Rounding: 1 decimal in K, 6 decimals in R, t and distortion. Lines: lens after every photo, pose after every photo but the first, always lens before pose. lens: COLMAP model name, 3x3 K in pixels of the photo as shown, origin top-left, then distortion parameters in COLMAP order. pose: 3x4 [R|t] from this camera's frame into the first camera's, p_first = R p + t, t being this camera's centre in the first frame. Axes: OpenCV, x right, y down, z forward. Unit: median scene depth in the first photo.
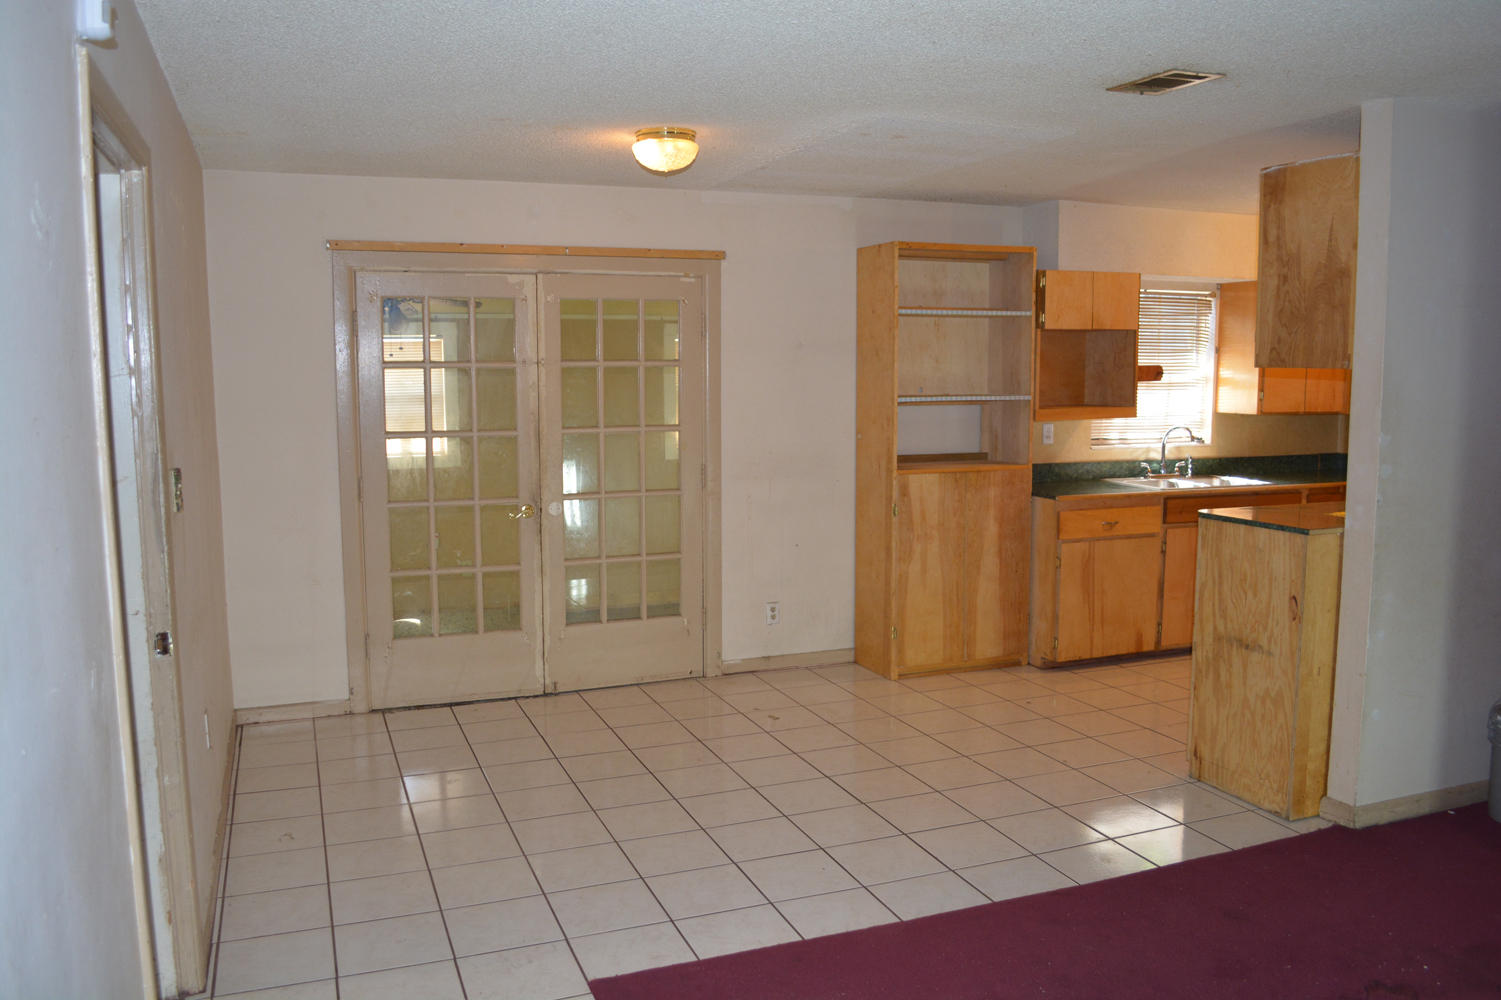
lens RADIAL K [[1199.7, 0, 746.6], [0, 1199.7, 510.1], [0, 0, 1]] dist [-0.084182, 0.008975]
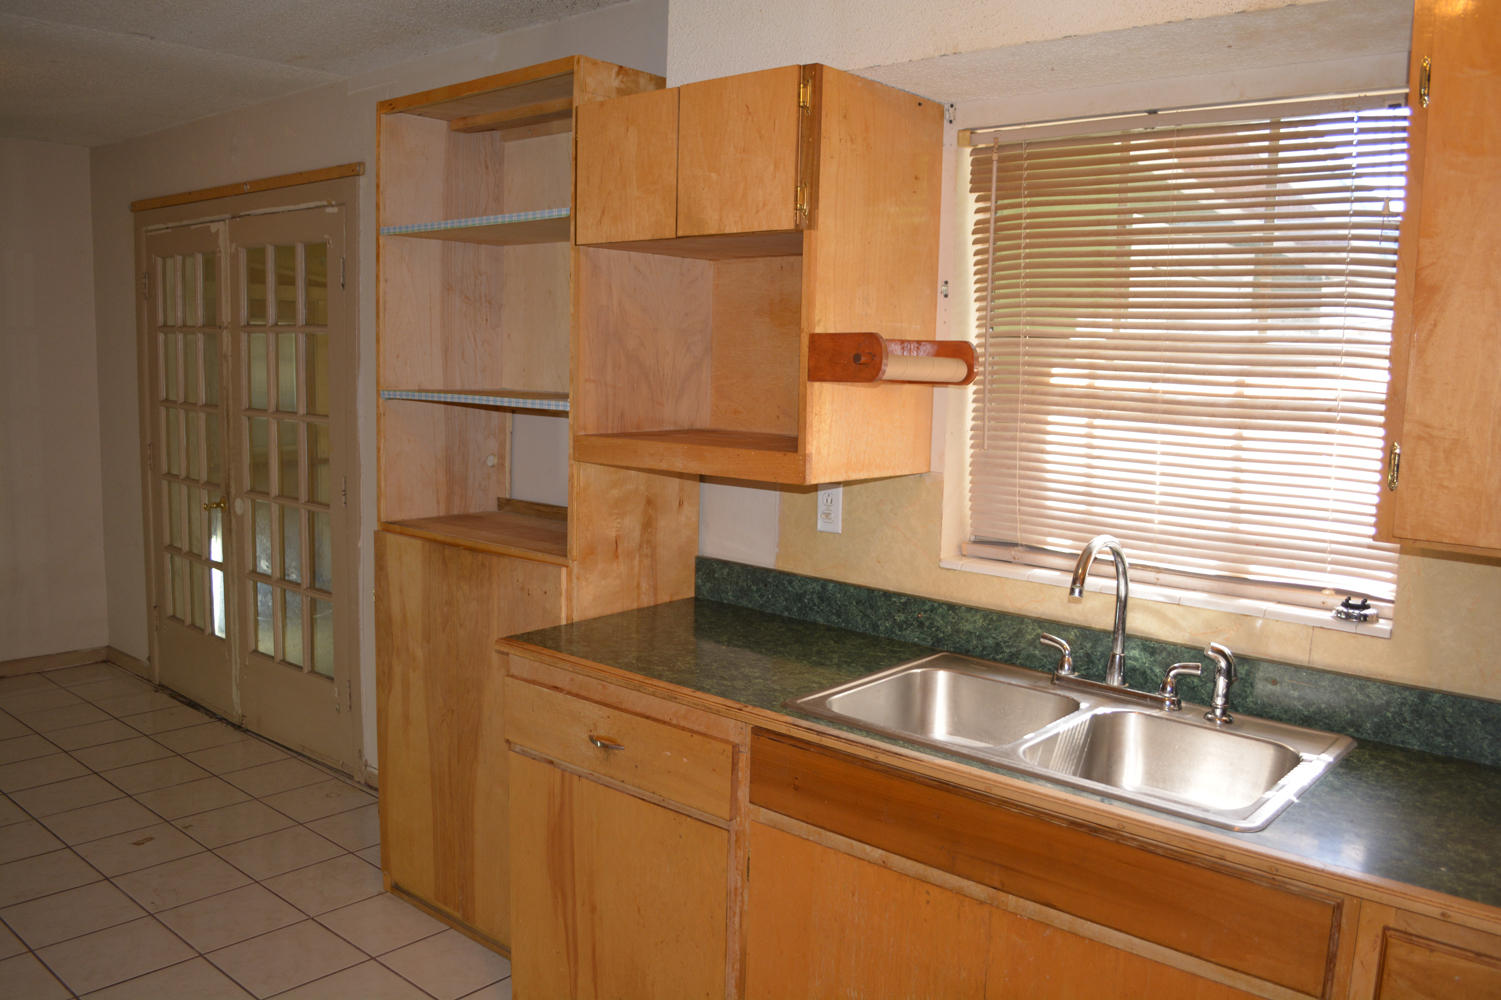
lens RADIAL K [[1199.7, 0, 749.0], [0, 1199.7, 509.6], [0, 0, 1]] dist [-0.084182, 0.008975]
pose [[0.464900, 0.125803, -0.876380, 0.668338], [-0.138787, 0.987971, 0.068198, -0.097658], [0.874418, 0.089924, 0.476768, 0.871915]]
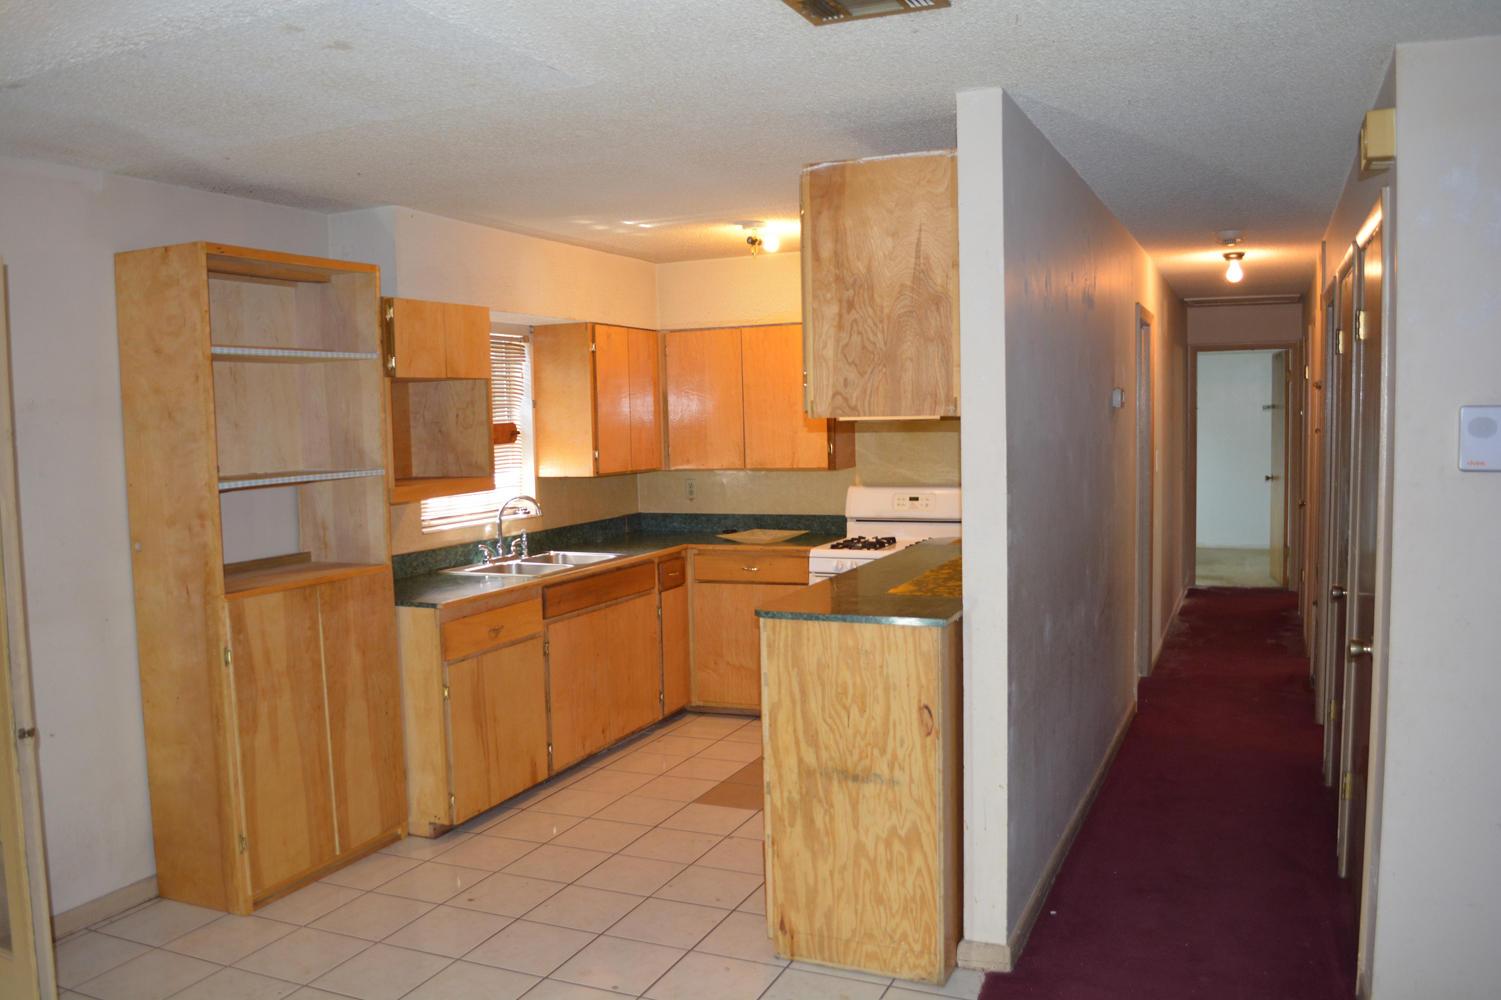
lens RADIAL K [[1199.7, 0, 753.5], [0, 1199.7, 504.9], [0, 0, 1]] dist [-0.084182, 0.008975]
pose [[0.712256, -0.068087, 0.698609, -0.110843], [0.107747, 0.994094, -0.012967, -0.041641], [-0.693600, 0.084509, 0.715386, 0.336009]]
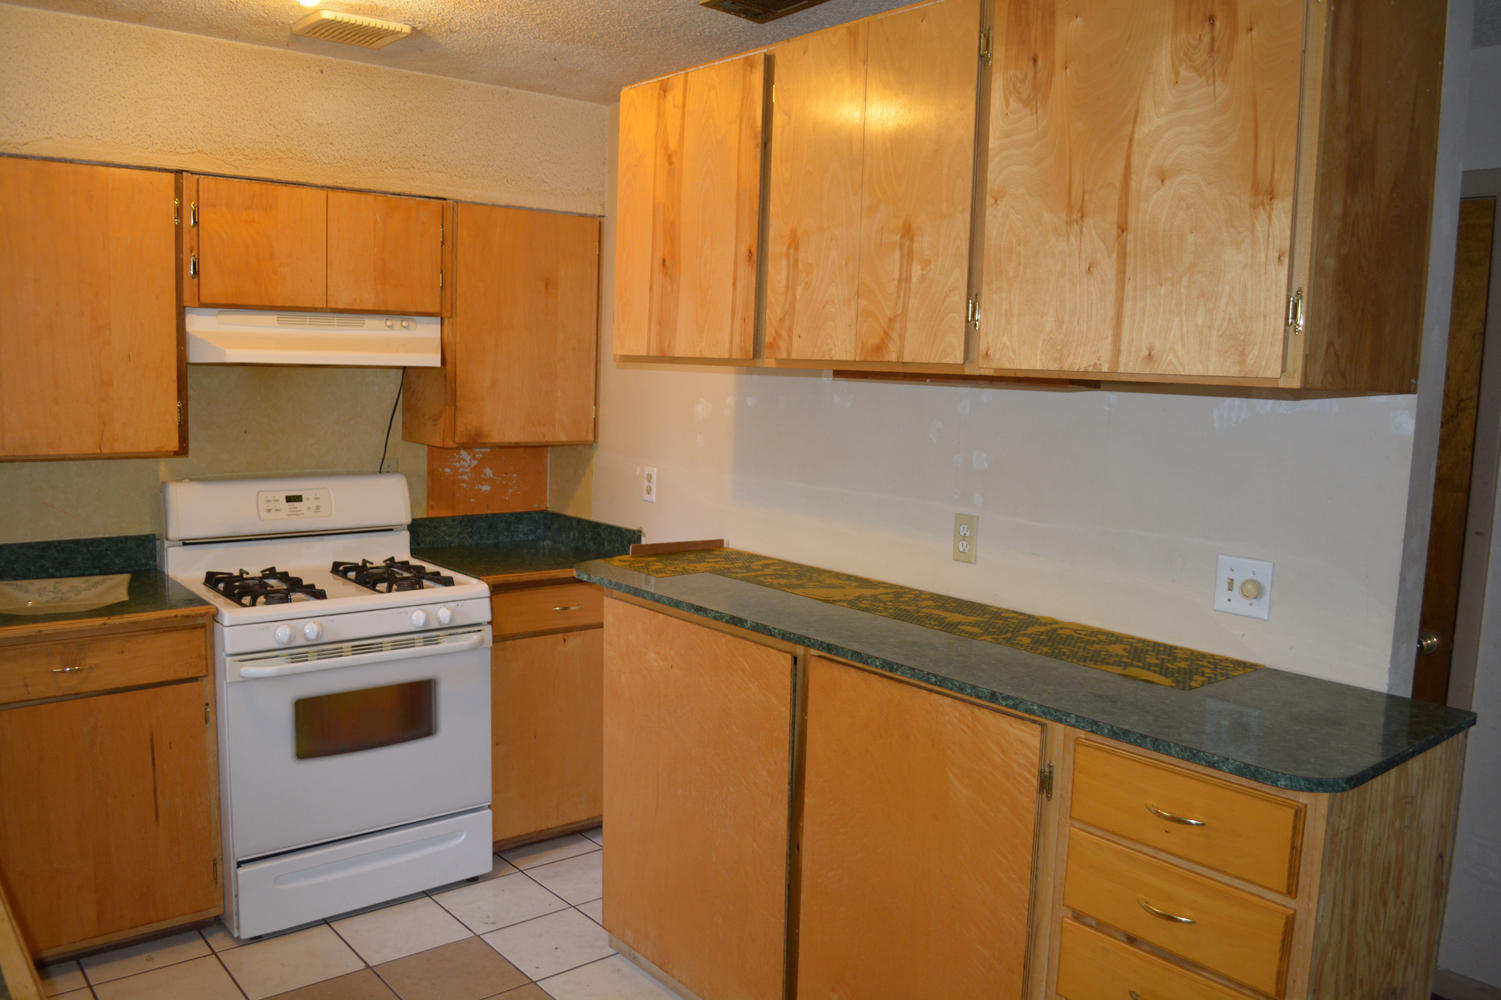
lens RADIAL K [[1199.7, 0, 751.6], [0, 1199.7, 501.7], [0, 0, 1]] dist [-0.084182, 0.008975]
pose [[-0.308474, -0.119176, 0.943738, 0.073278], [0.085415, 0.984643, 0.152260, -0.117056], [-0.947390, 0.127578, -0.293557, 0.946958]]
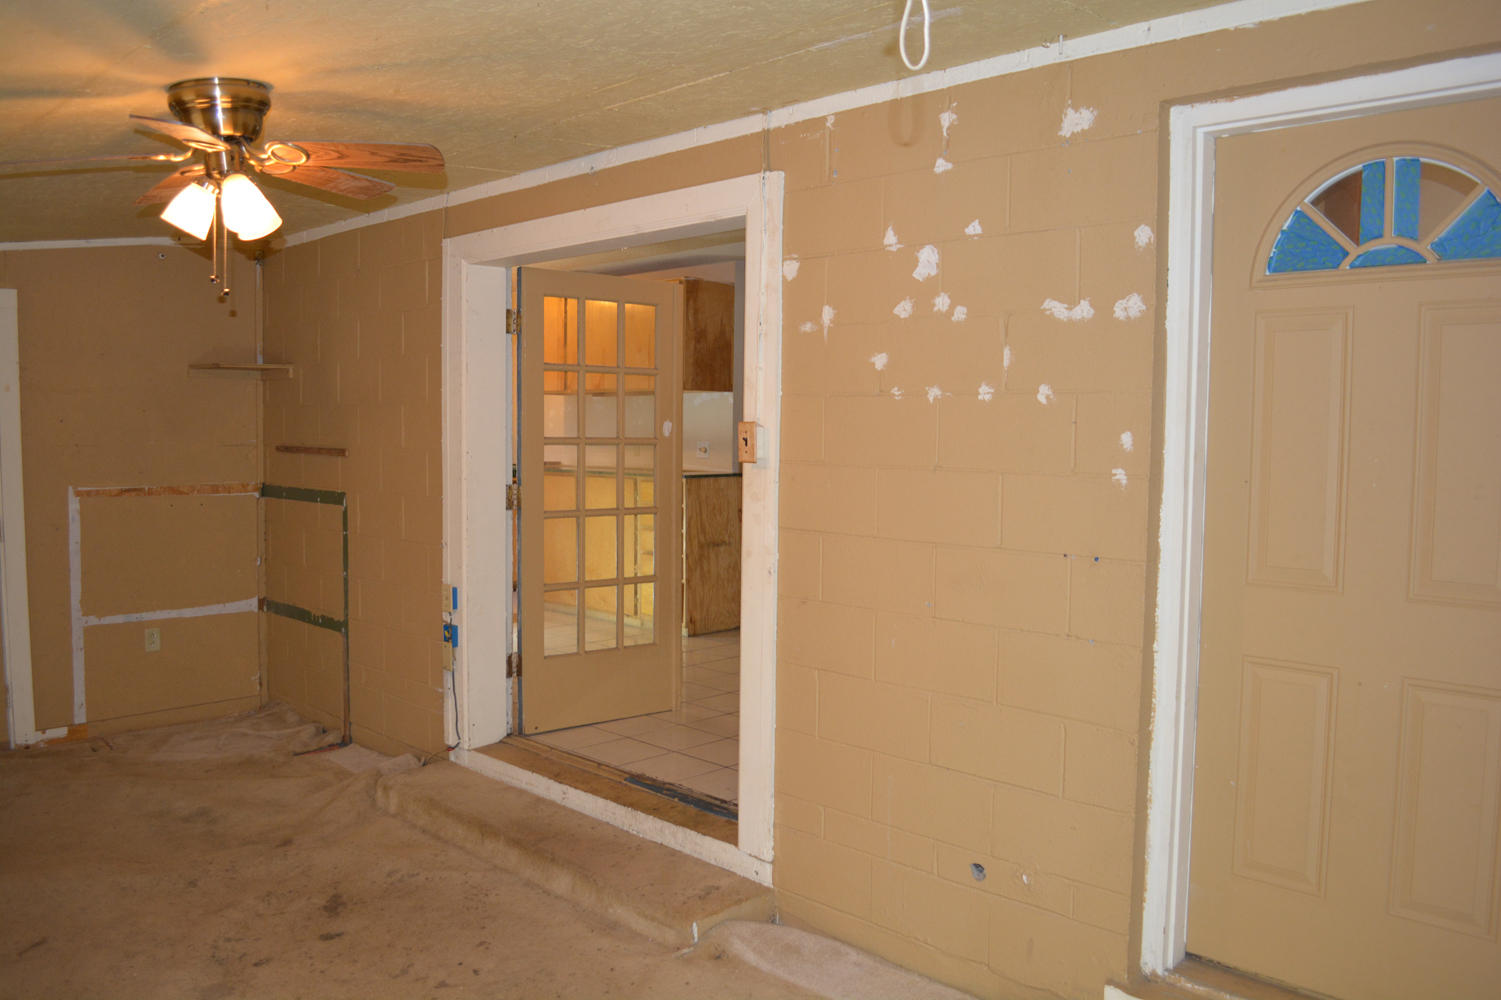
lens RADIAL K [[1199.7, 0, 749.1], [0, 1199.7, 498.6], [0, 0, 1]] dist [-0.084182, 0.008975]
pose [[-0.393352, -0.063120, 0.917219, -0.901320], [0.109807, 0.987274, 0.115032, -0.112991], [-0.912807, 0.145965, -0.381415, 1.167079]]
